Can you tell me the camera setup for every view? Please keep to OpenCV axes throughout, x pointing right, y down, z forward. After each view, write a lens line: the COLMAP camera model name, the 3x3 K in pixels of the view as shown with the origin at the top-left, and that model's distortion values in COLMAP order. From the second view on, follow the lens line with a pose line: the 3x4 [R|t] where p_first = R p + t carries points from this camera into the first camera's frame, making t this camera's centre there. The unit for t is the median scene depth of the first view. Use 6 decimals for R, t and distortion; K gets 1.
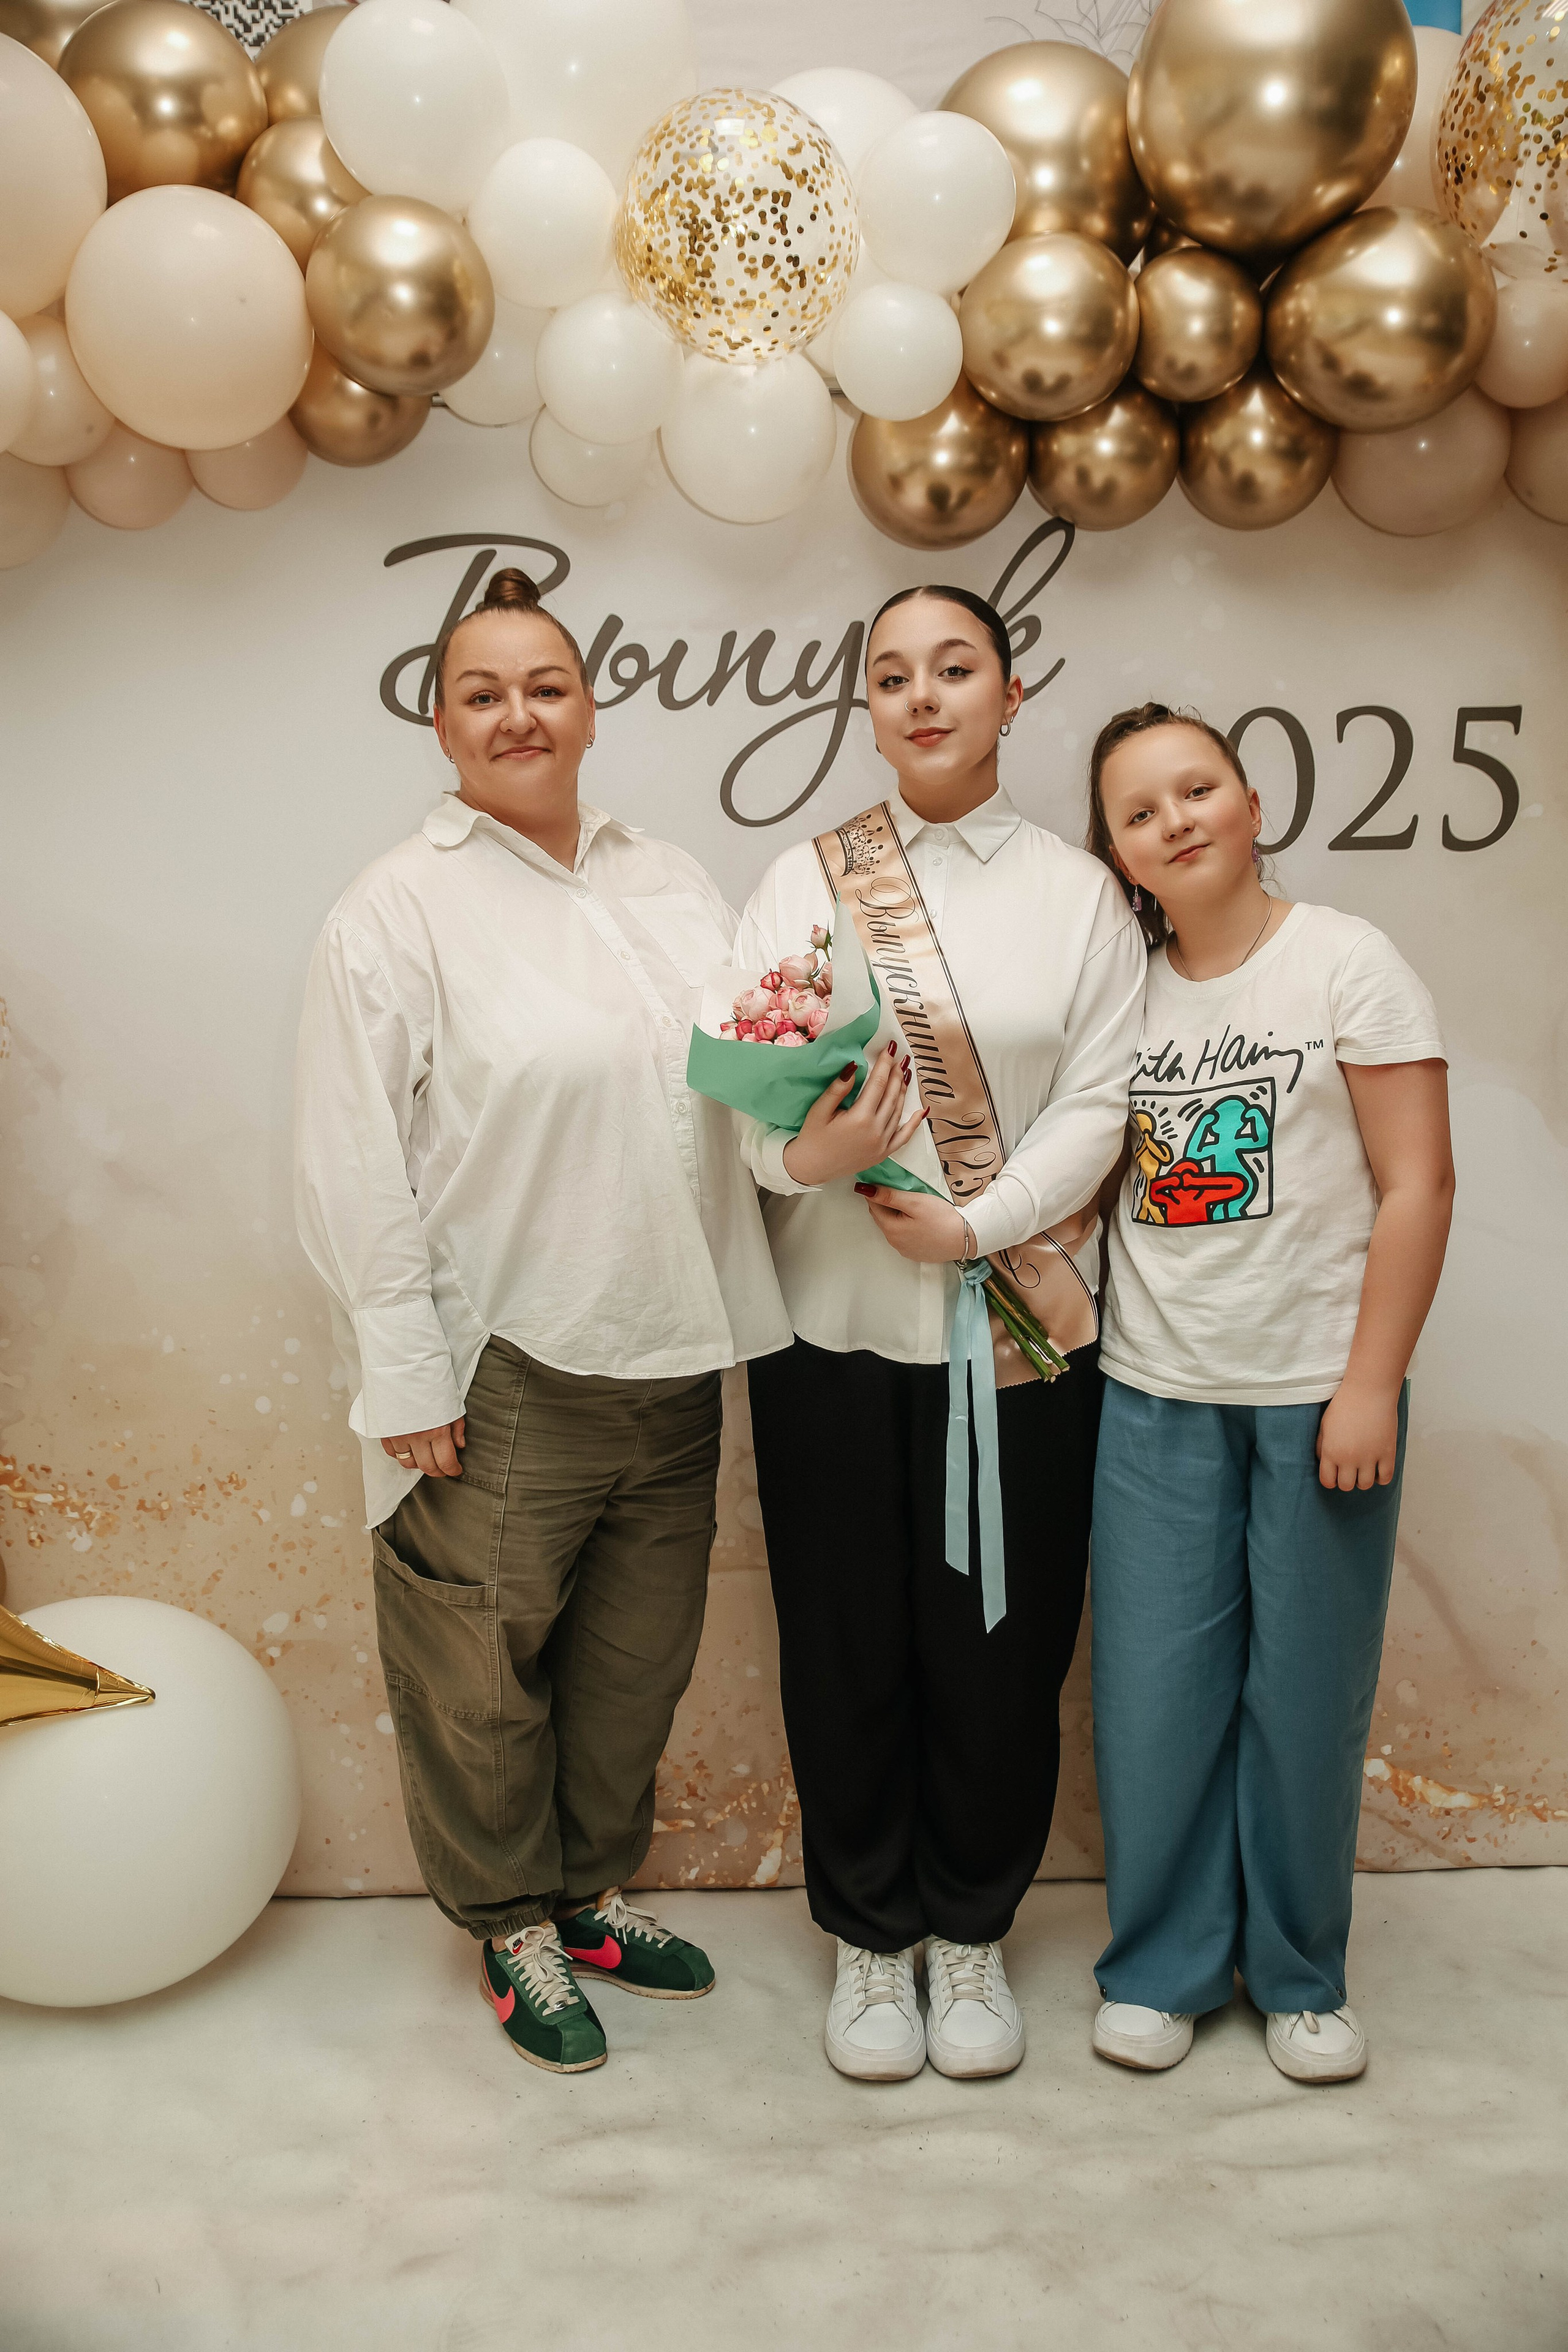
lens RADIAL K [[2207.4, 0, 780.5], [0, 2207.4, 1178.3], [0, 0, 1]] dist [-0.015733, 0.000000]
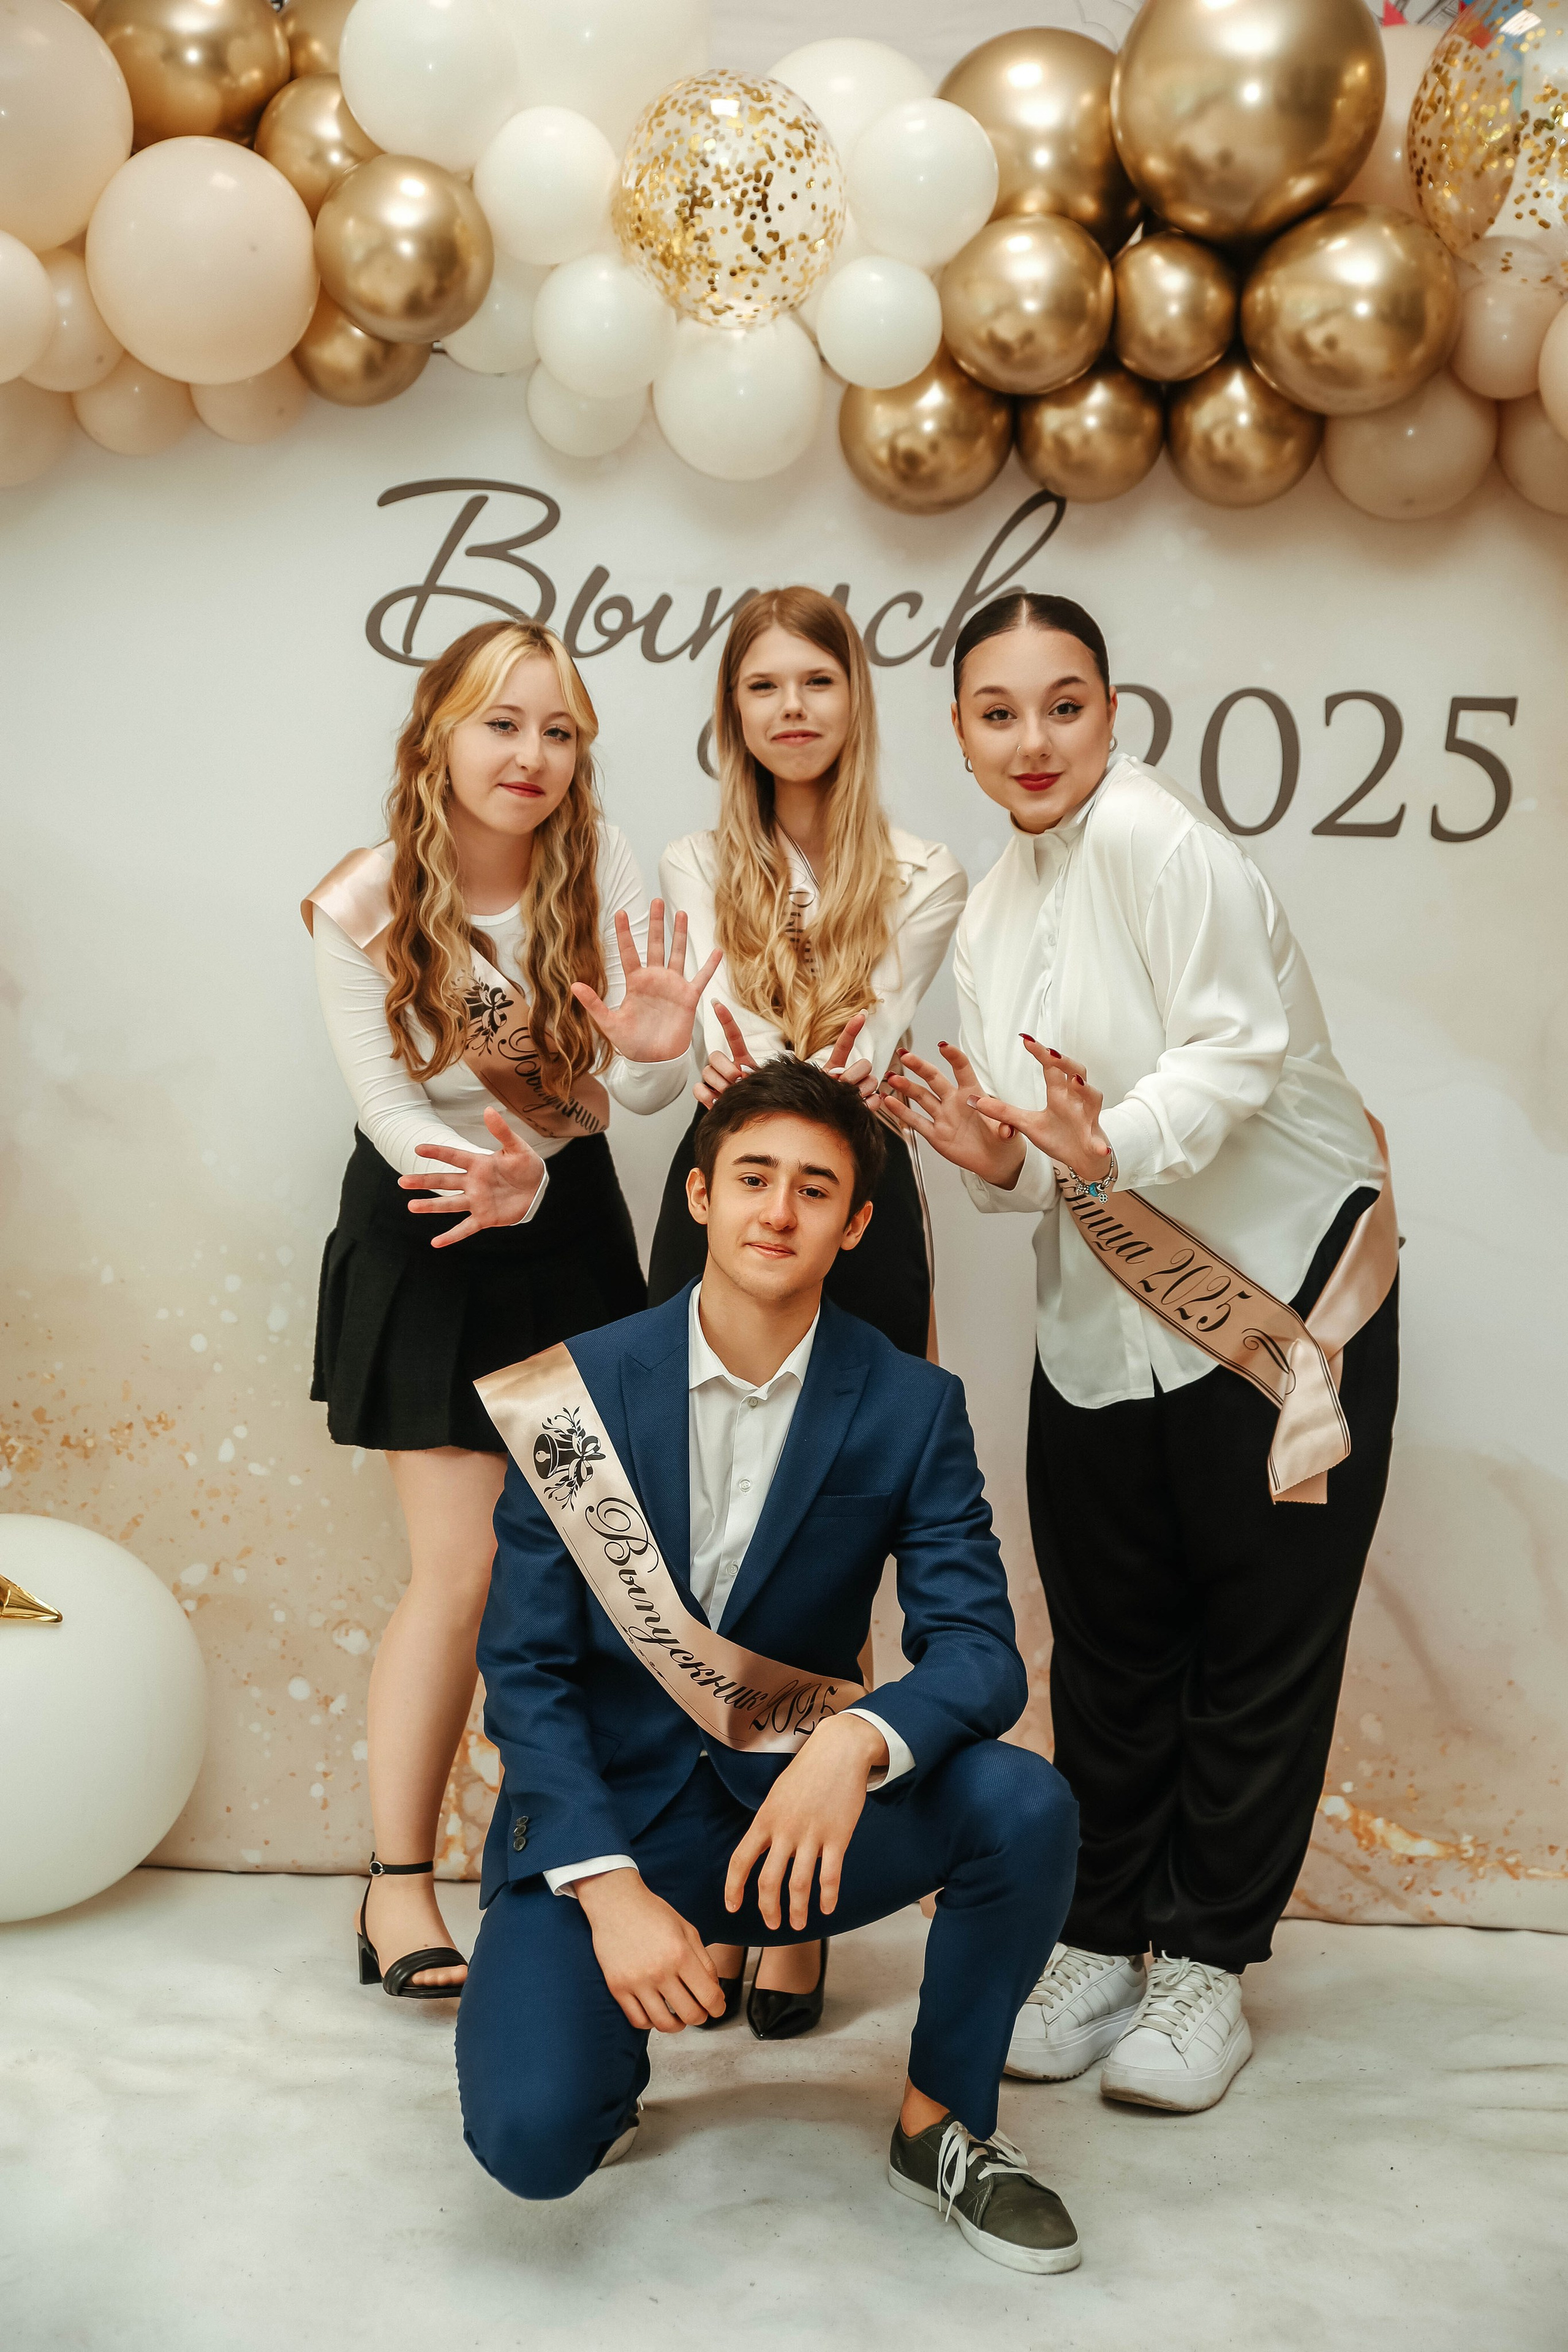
lens RADIAL K [[3200.0, 0, 791.4], [0, 3200.0, 1176.3], [0, 0, 1]] dist [0.100159, 0.000000]
pose [[0.996791, 0.056598, -0.056612, 0.108490], [-0.060804, 0.995285, -0.075563, 0.125866], [0.052069, 0.078762, 0.995533, -0.428478]]
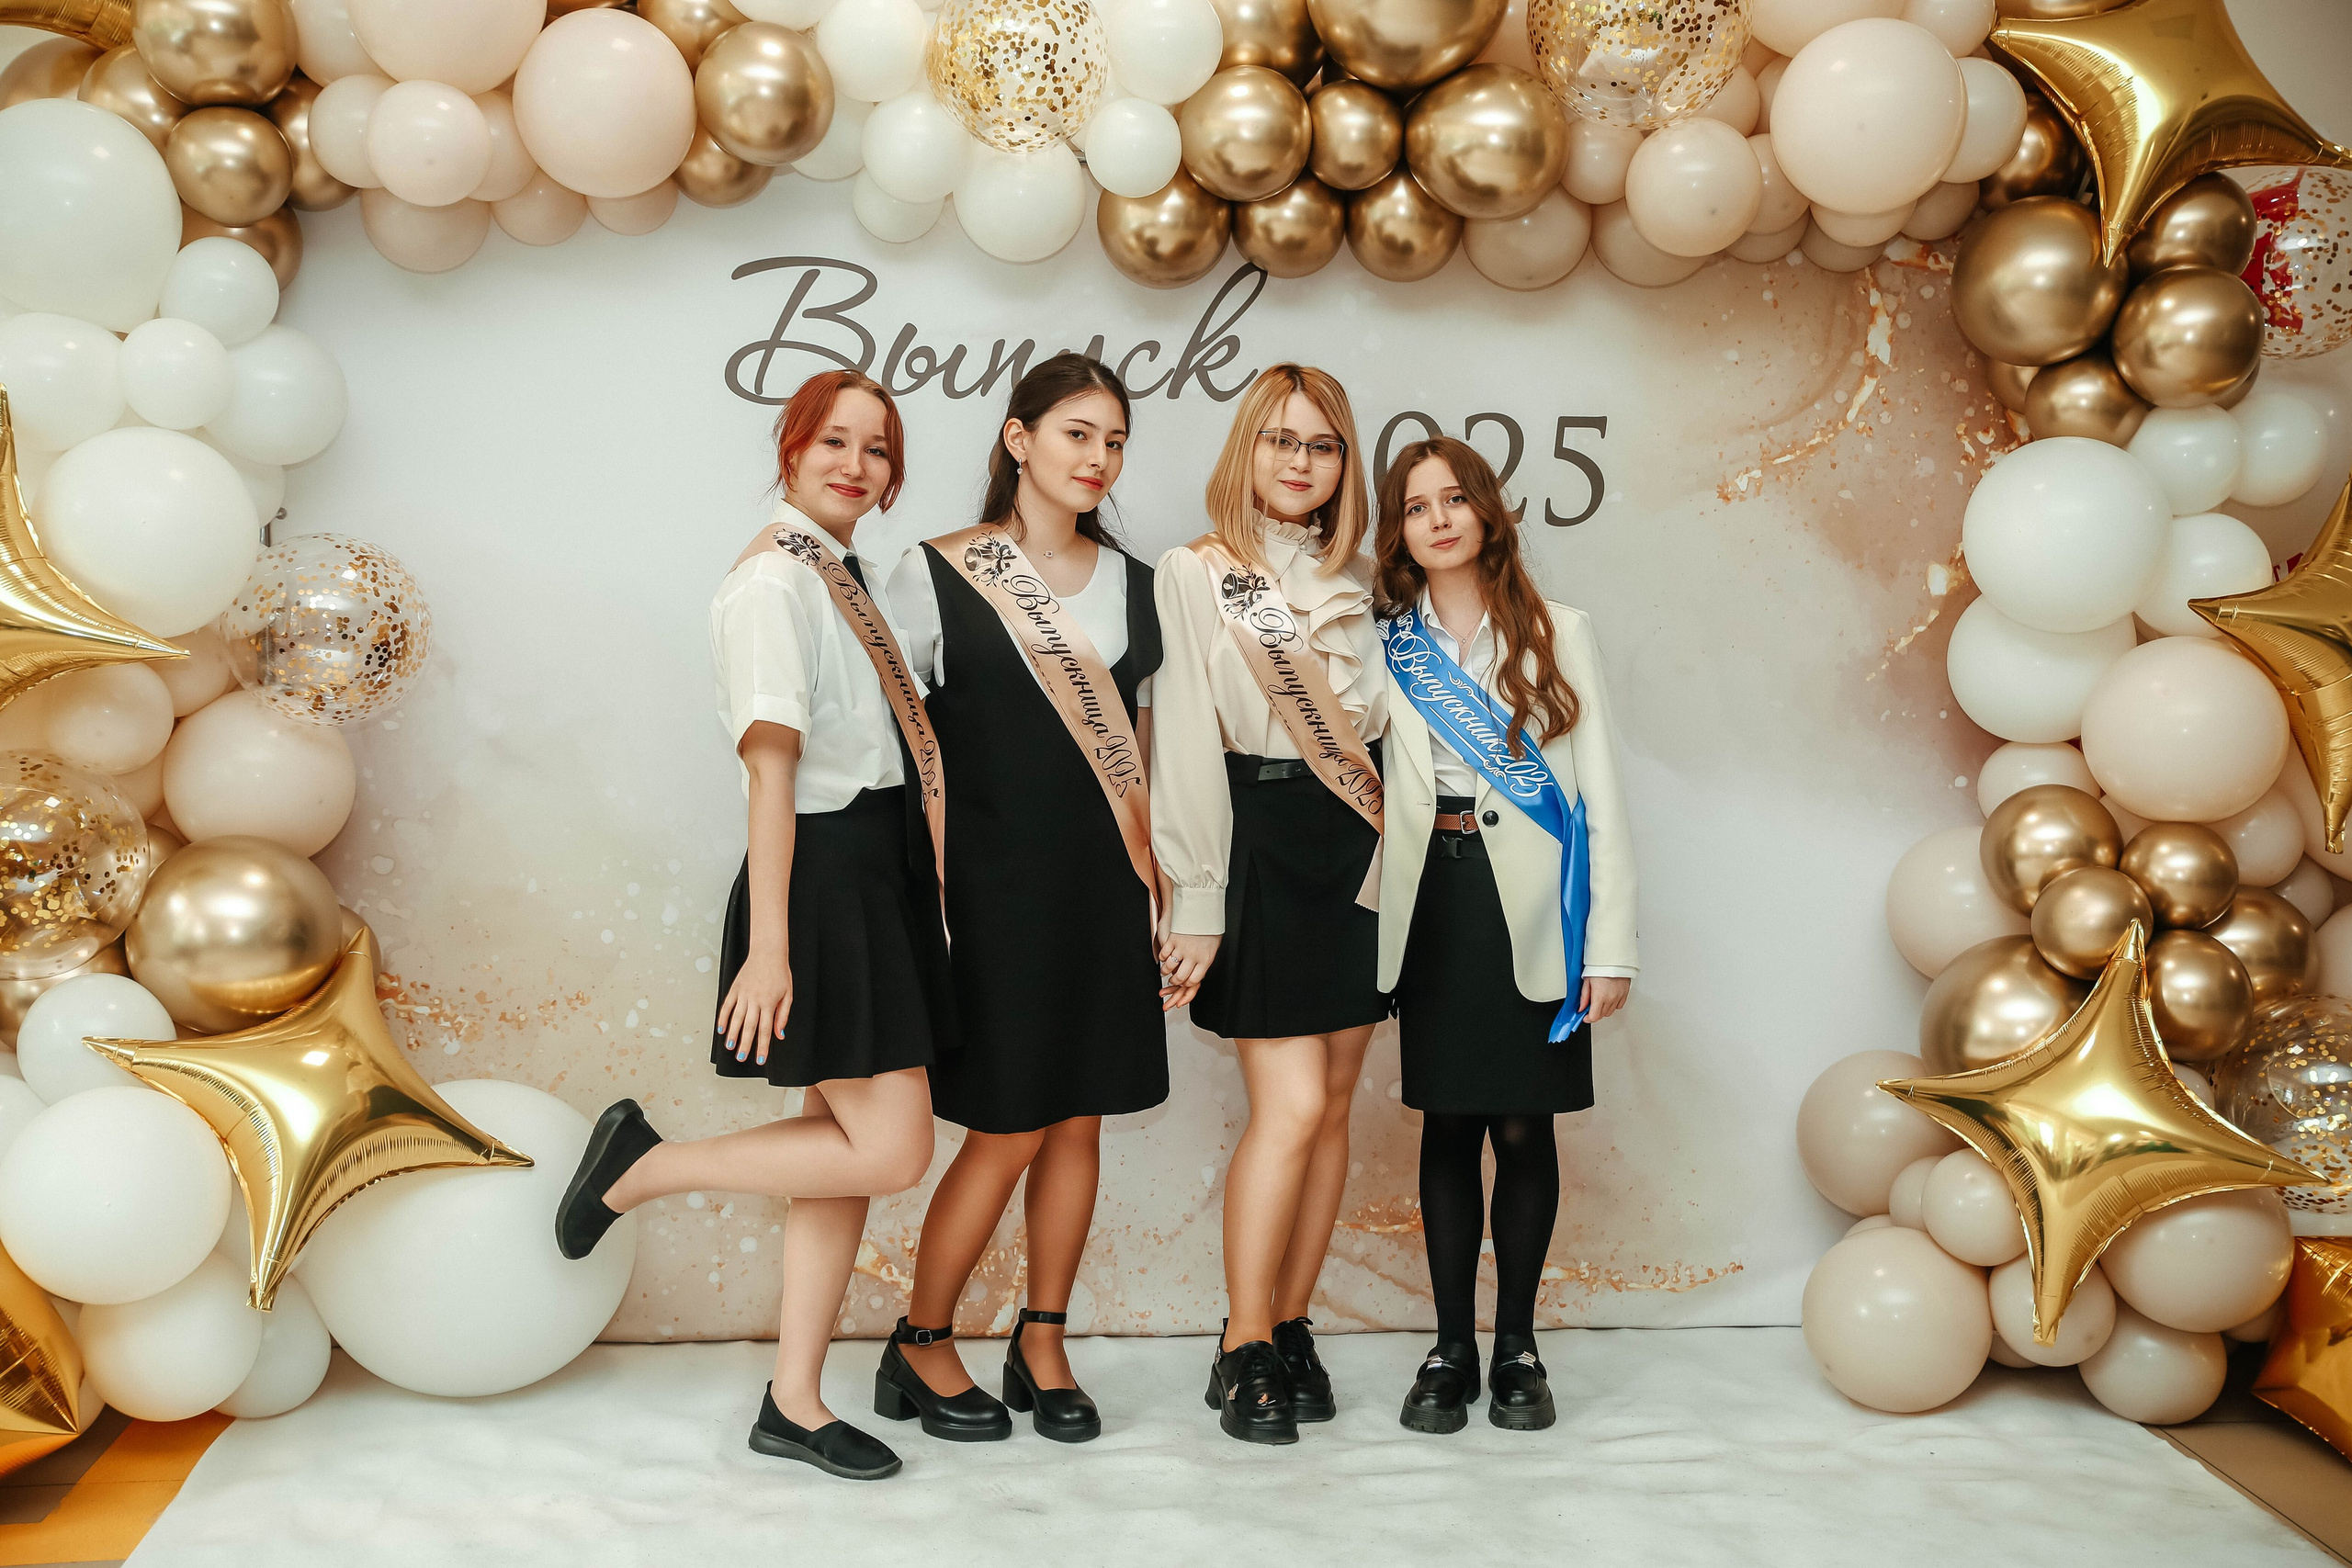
lens RADIAL K [[2873.2, 0, 1210.4], [0, 2873.2, 790.1], [0, 0, 1]] dist [0.044688, 0.000000]
pose [[0.996780, 0.025416, 0.076057, -0.021474], [-0.023482, 0.999381, -0.026205, 0.056930], [-0.076676, 0.024335, 0.996759, -0.678596]]
